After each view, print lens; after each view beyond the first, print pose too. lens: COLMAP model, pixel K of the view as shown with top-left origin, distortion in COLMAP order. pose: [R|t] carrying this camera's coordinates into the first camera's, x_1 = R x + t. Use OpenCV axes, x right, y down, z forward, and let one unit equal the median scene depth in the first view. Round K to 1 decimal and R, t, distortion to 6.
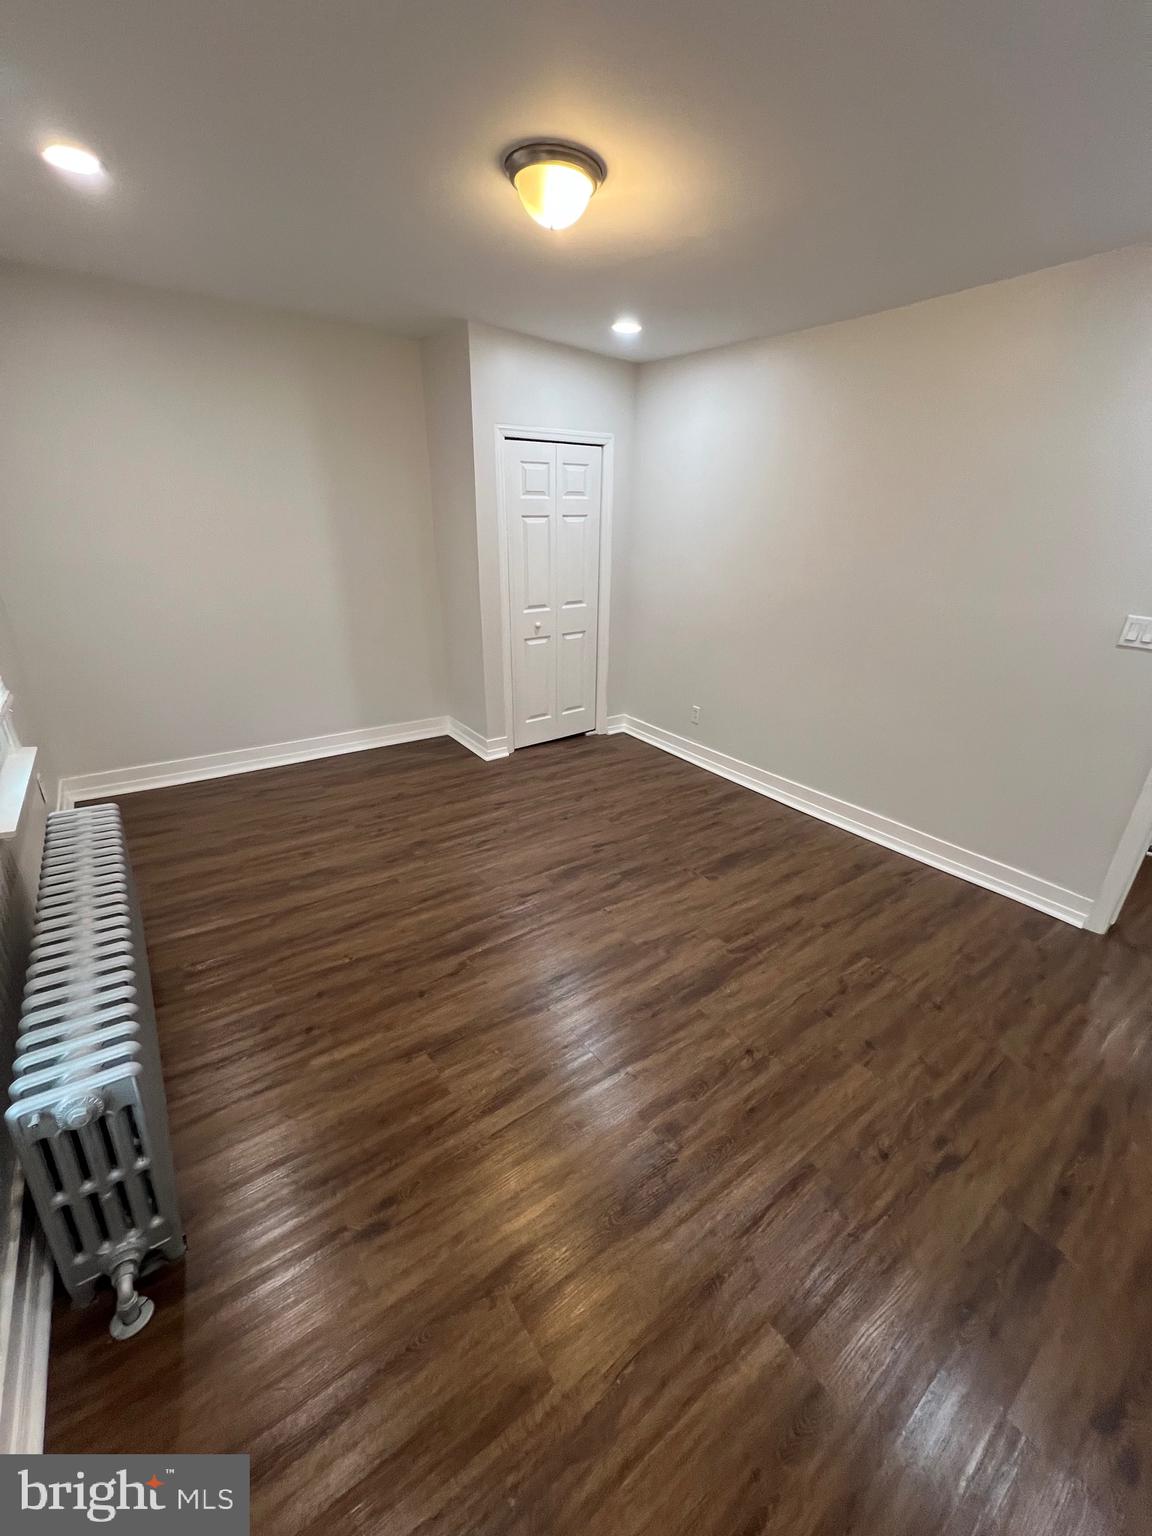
lens RADIAL K [[612.9, 0, 582.6], [0, 612.9, 765.6], [0, 0, 1]] dist [-0.001568, 0.000141]
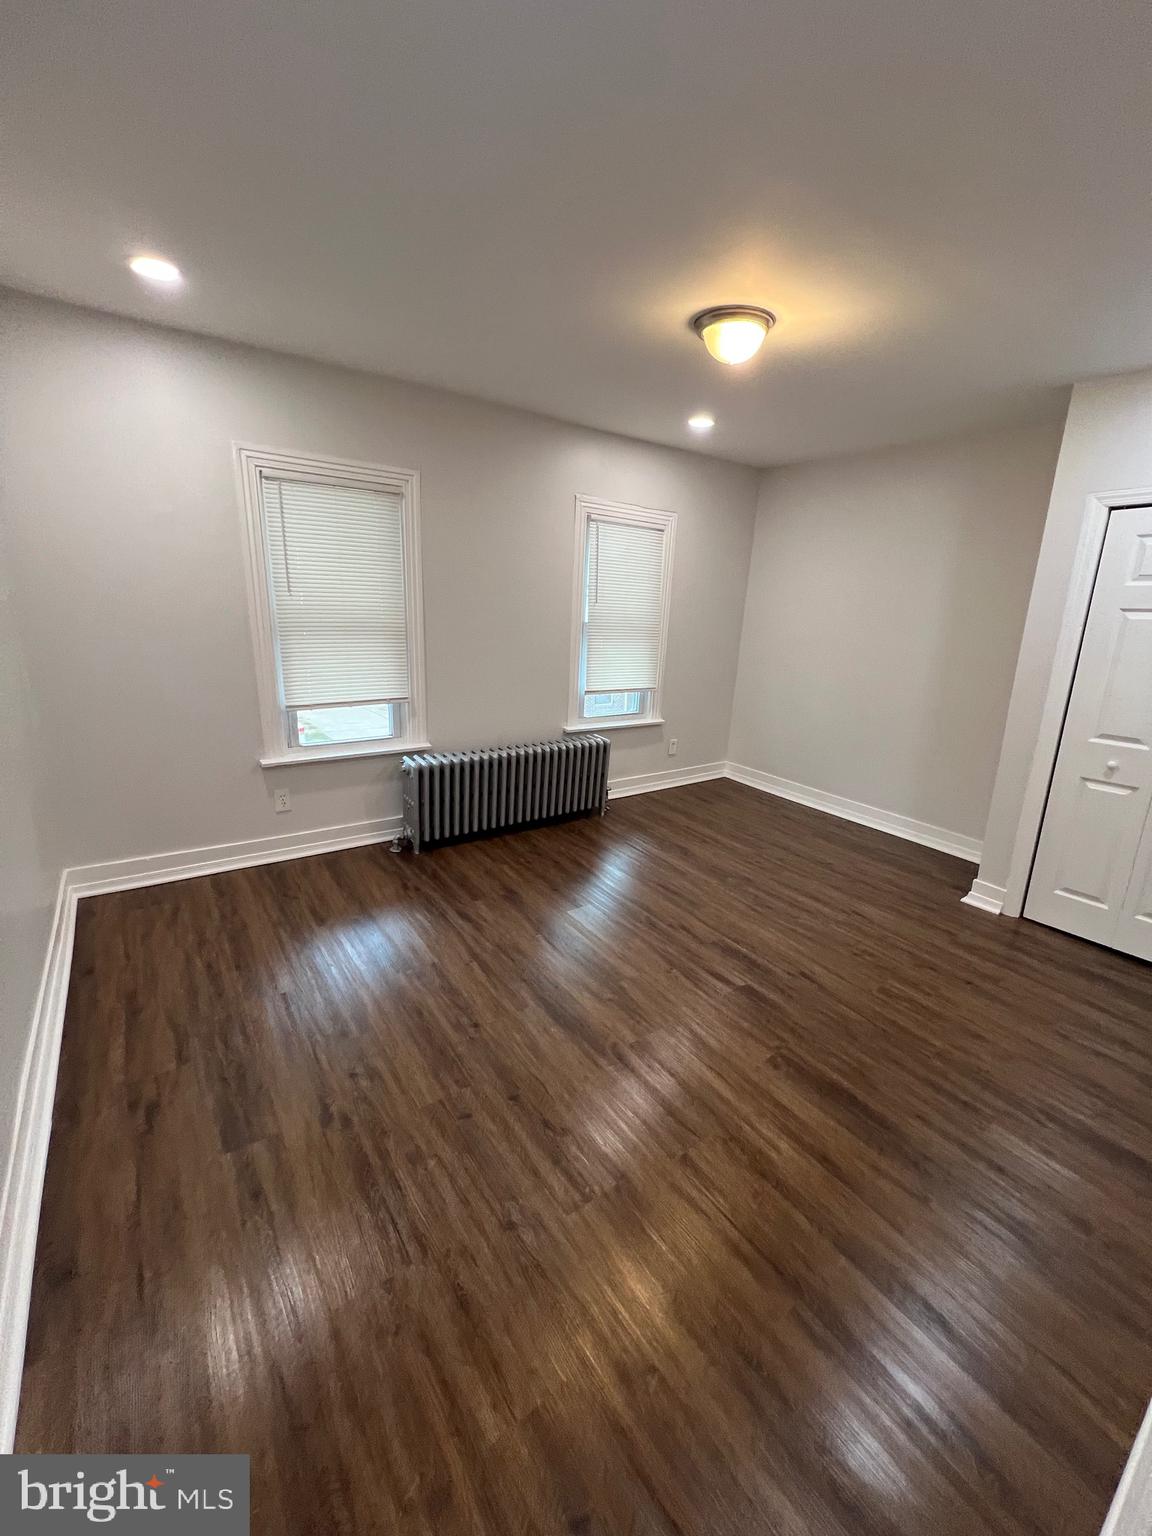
lens RADIAL K [[612.9, 0, 582.6], [0, 612.9, 765.6], [0, 0, 1]] dist [-0.001568, 0.000141]
pose [[-0.014649, 0.239222, -0.970854, 0.764593], [-0.412677, 0.882958, 0.223791, -0.180835], [0.910760, 0.403927, 0.085787, 0.537438]]
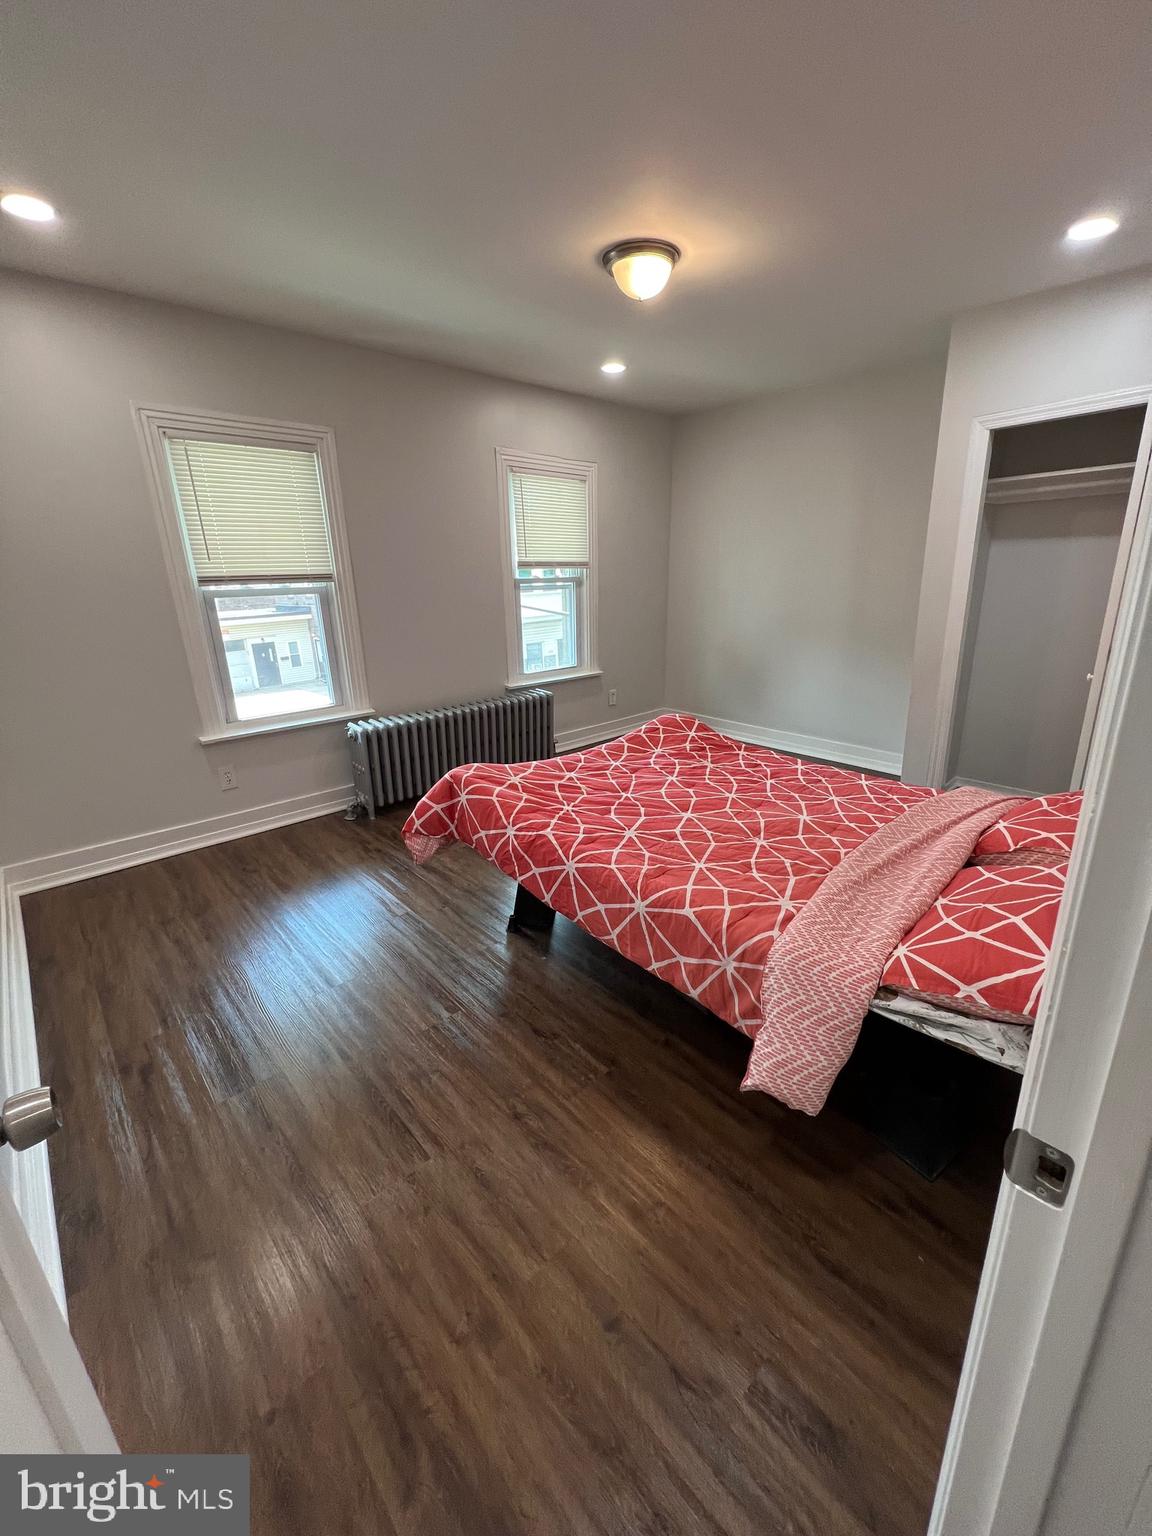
lens RADIAL K [[612.9, 0, 582.6], [0, 612.9, 765.6], [0, 0, 1]] dist [-0.001568, 0.000141]
pose [[0.106887, 0.279592, -0.954151, 0.805292], [-0.349515, 0.908966, 0.227198, -0.140011], [0.930814, 0.309206, 0.194878, 0.531149]]
